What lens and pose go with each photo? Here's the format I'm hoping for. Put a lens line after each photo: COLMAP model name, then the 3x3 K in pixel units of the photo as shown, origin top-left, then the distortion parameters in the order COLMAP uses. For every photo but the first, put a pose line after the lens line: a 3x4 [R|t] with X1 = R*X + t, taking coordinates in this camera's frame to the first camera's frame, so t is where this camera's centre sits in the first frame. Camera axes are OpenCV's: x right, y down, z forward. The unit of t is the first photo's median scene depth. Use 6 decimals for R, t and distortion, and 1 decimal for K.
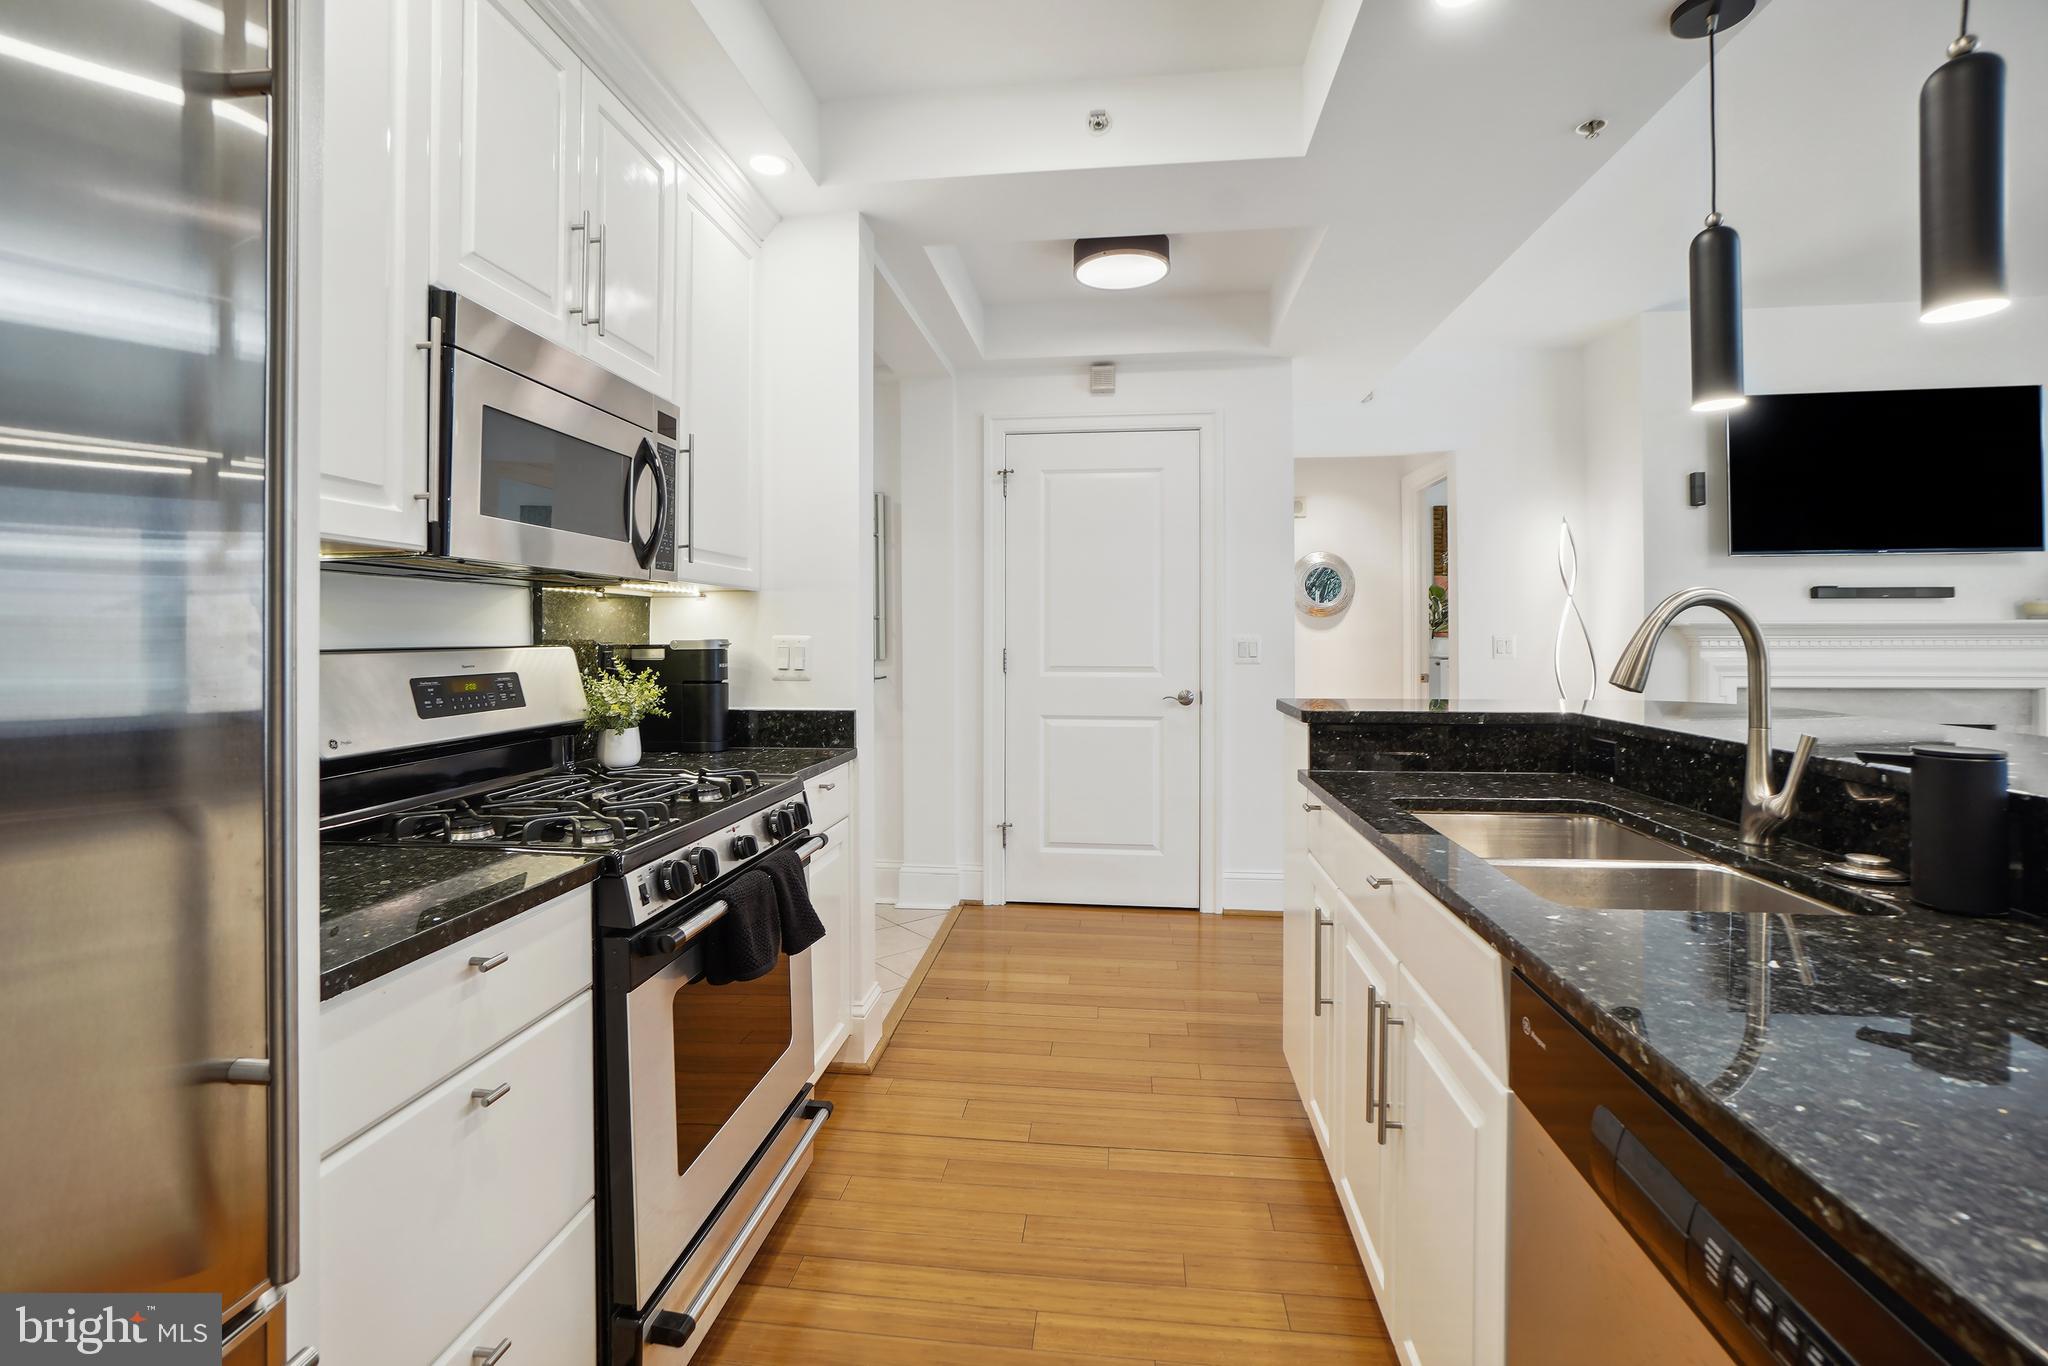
lens RADIAL K [[925.2, 0, 1018.3], [0, 925.2, 633.5], [0, 0, 1]] dist [-0.002276, 0.000037]
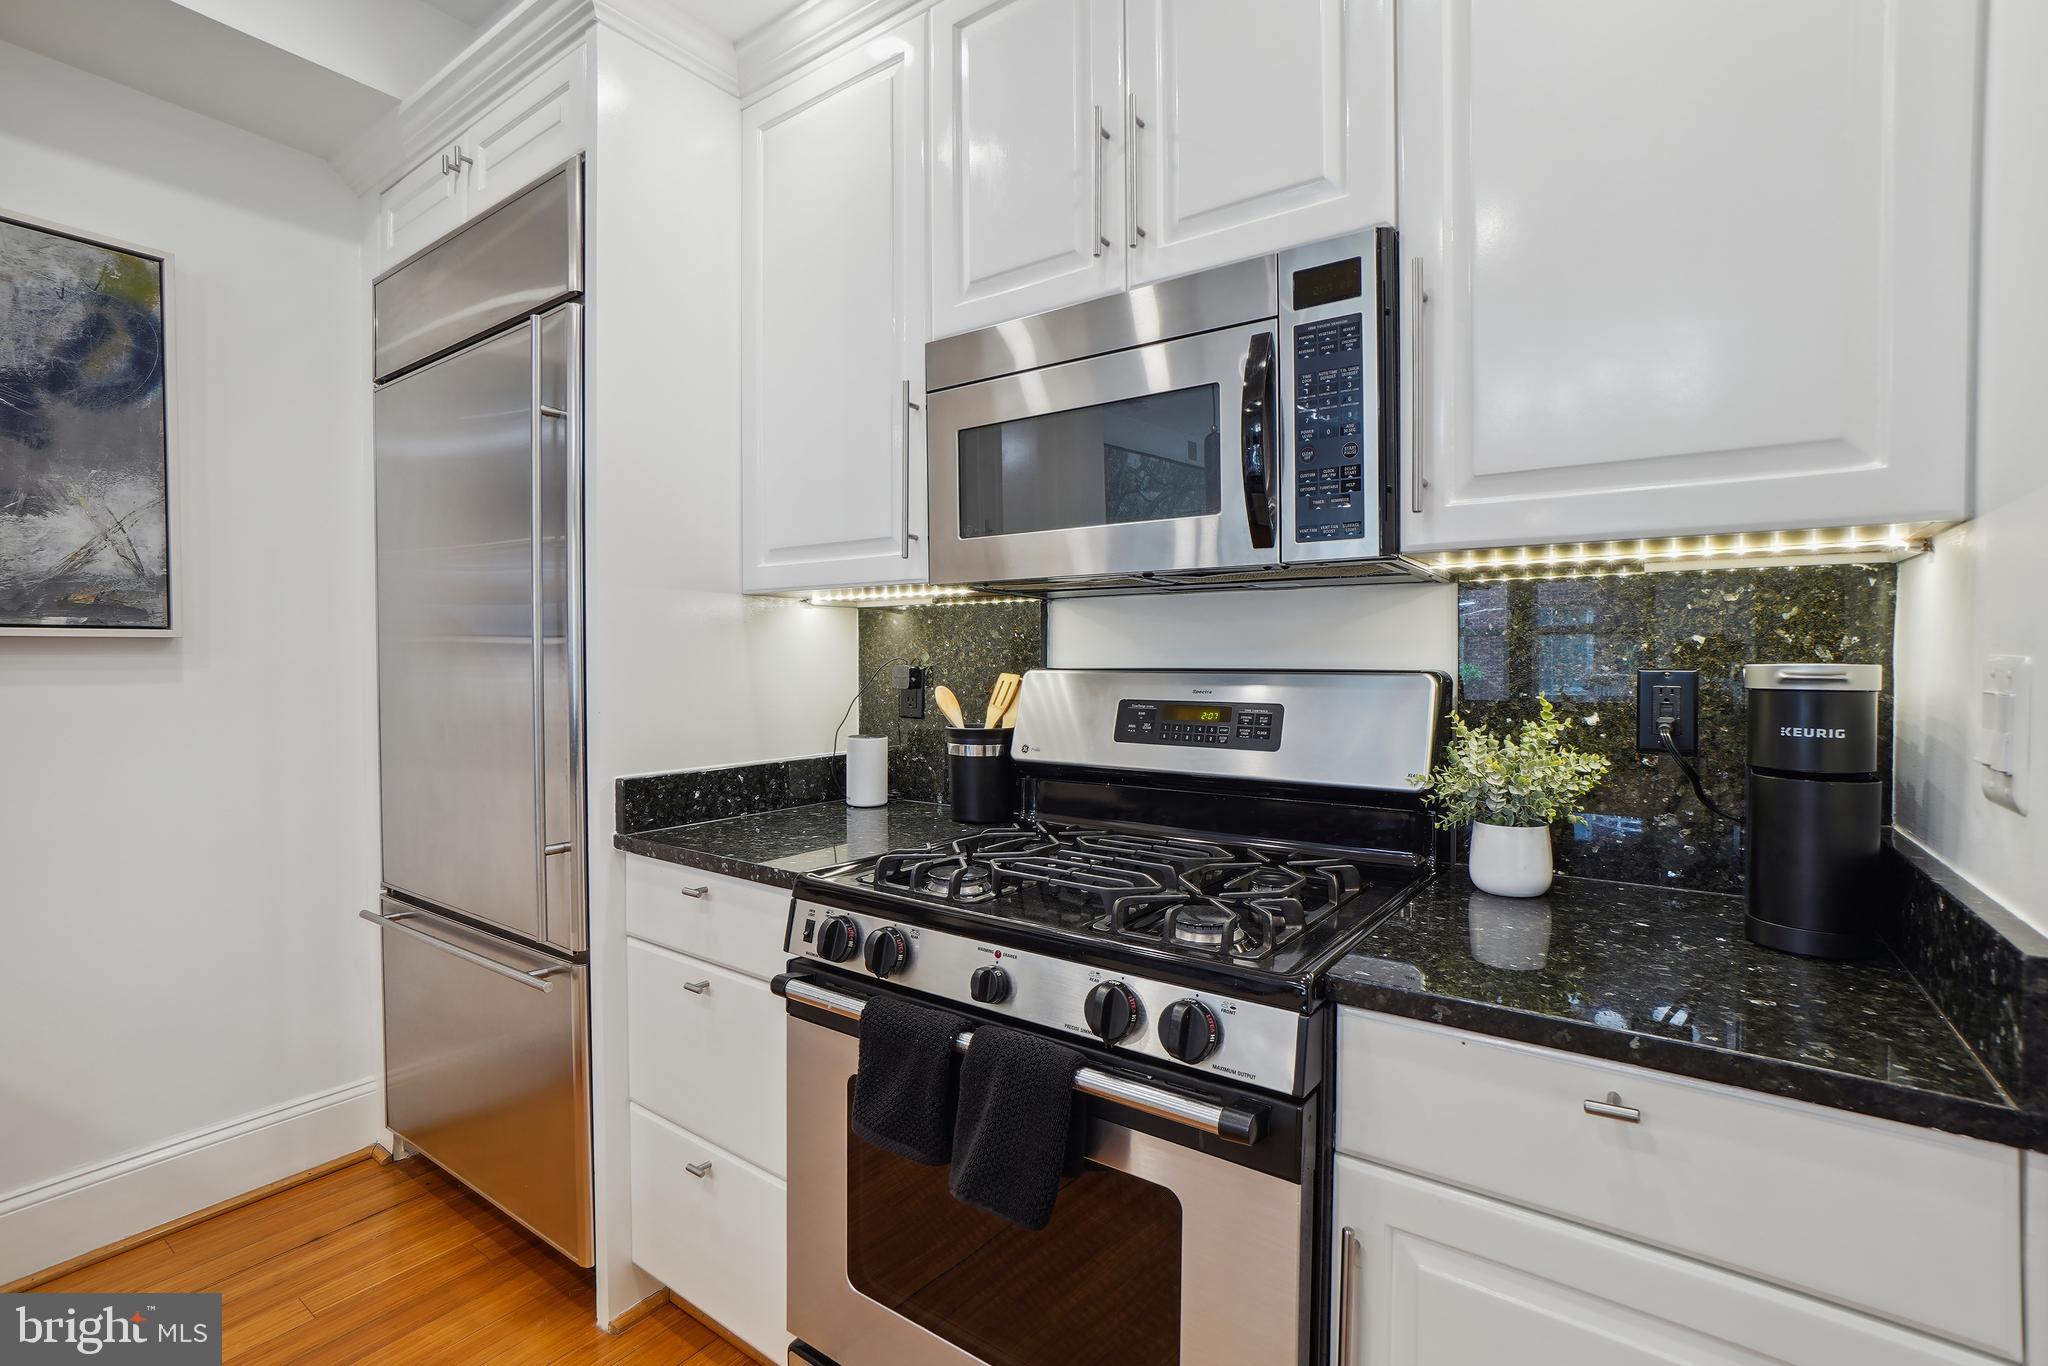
lens RADIAL K [[928.1, 0, 1020.0], [0, 928.1, 673.7], [0, 0, 1]] dist [-0.047177, 0.017936]
pose [[-0.492977, 0.021322, -0.869781, 0.103341], [0.005916, 0.999759, 0.021155, -0.000083], [0.870022, 0.005284, -0.492984, 0.567333]]
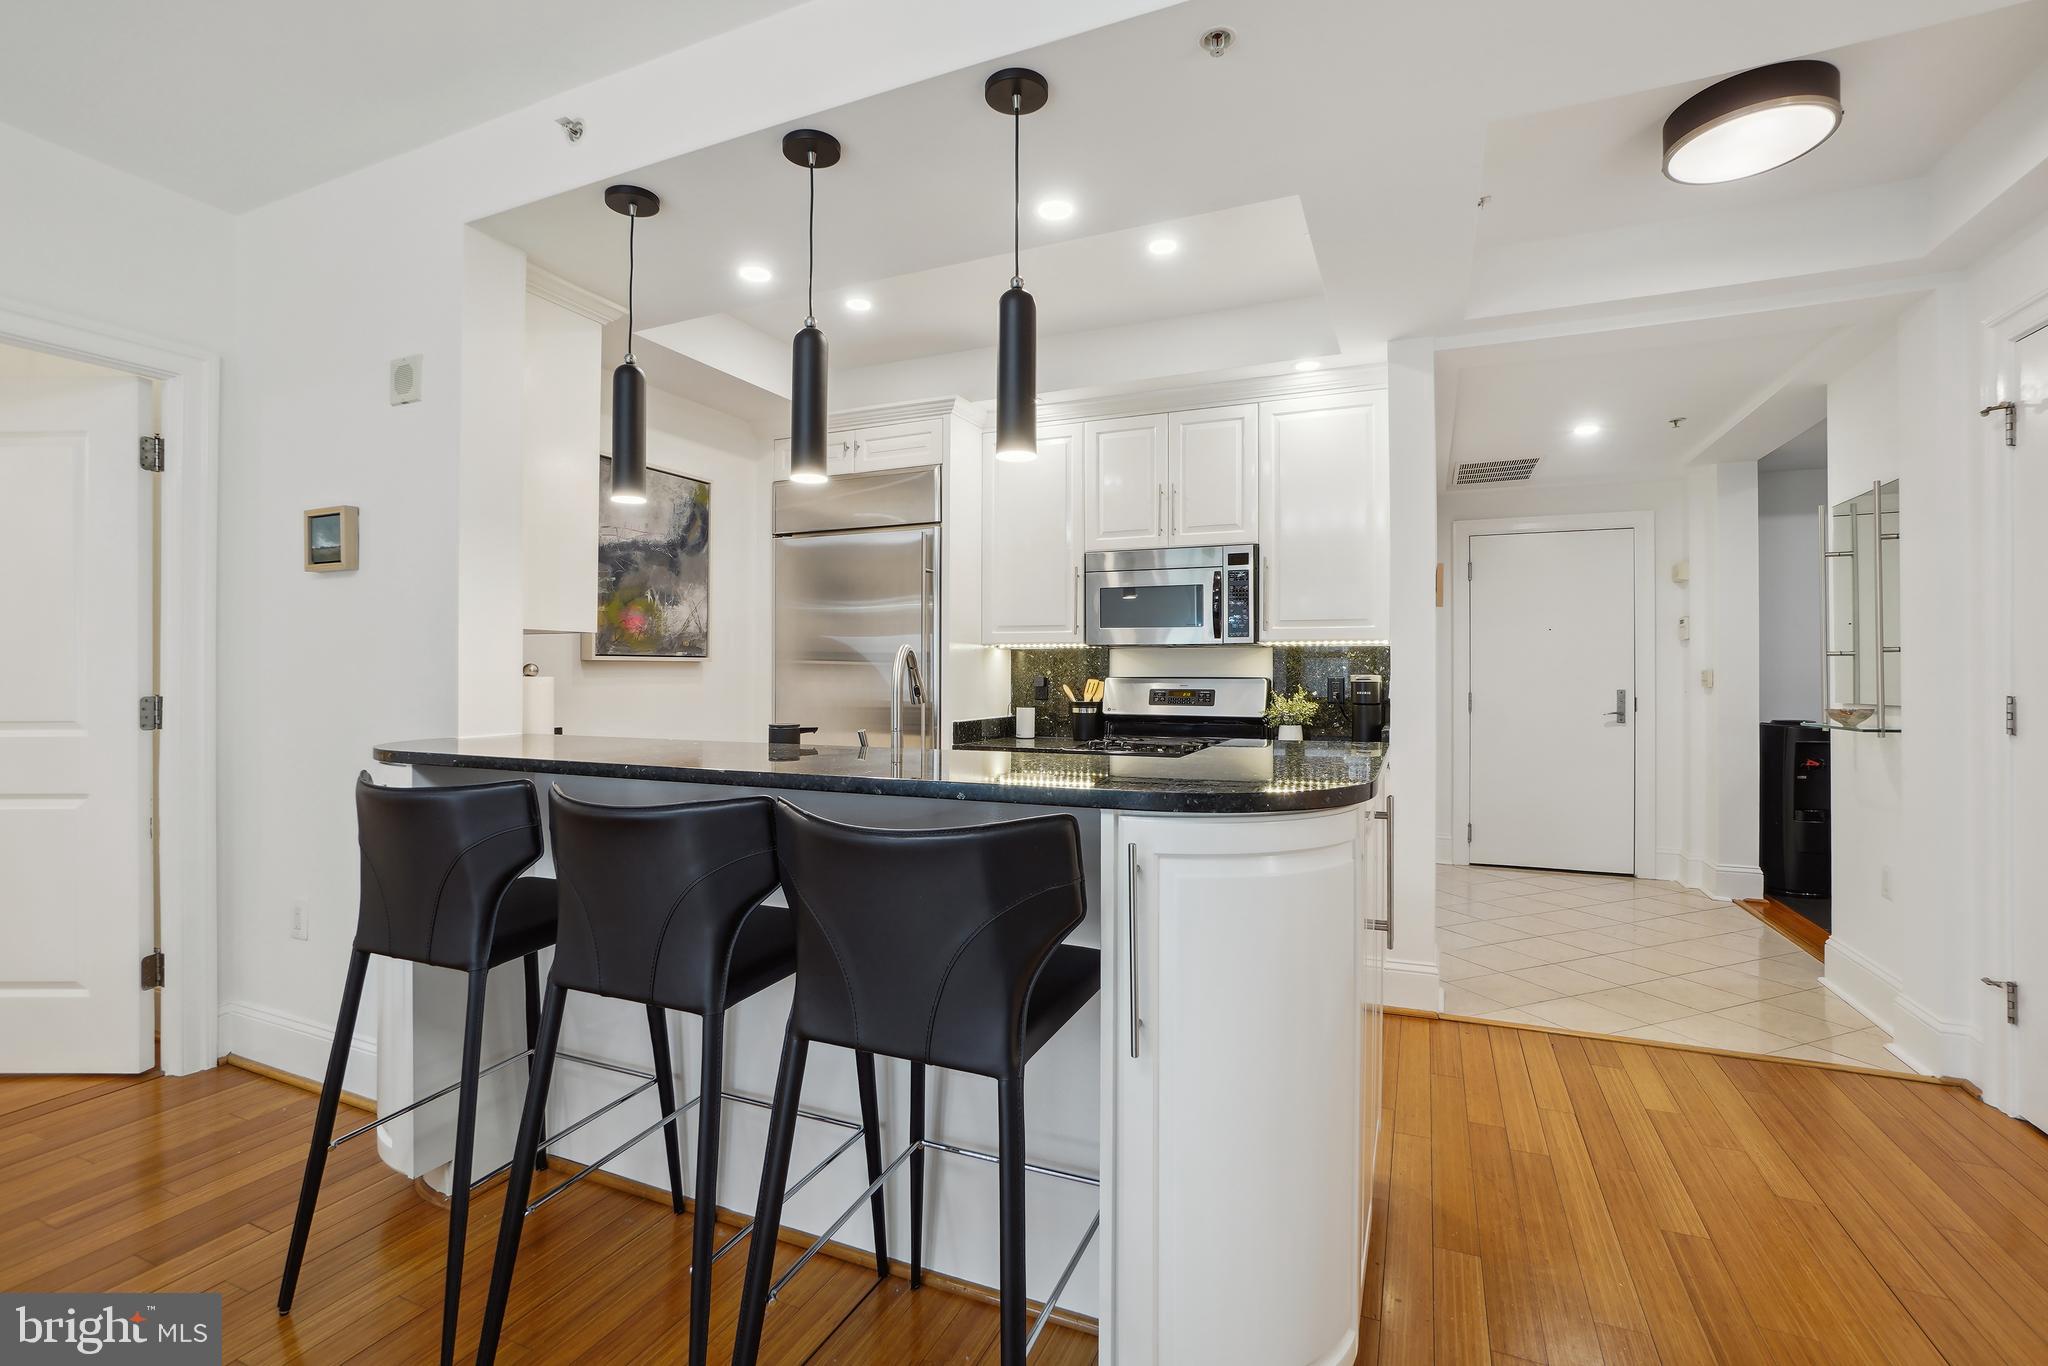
lens RADIAL K [[928.1, 0, 1020.0], [0, 928.1, 673.7], [0, 0, 1]] dist [-0.047177, 0.017936]
pose [[-0.298522, 0.005353, -0.954388, 0.772476], [0.001176, 0.999986, 0.005241, -0.002915], [0.954402, 0.000443, -0.298524, 0.578357]]
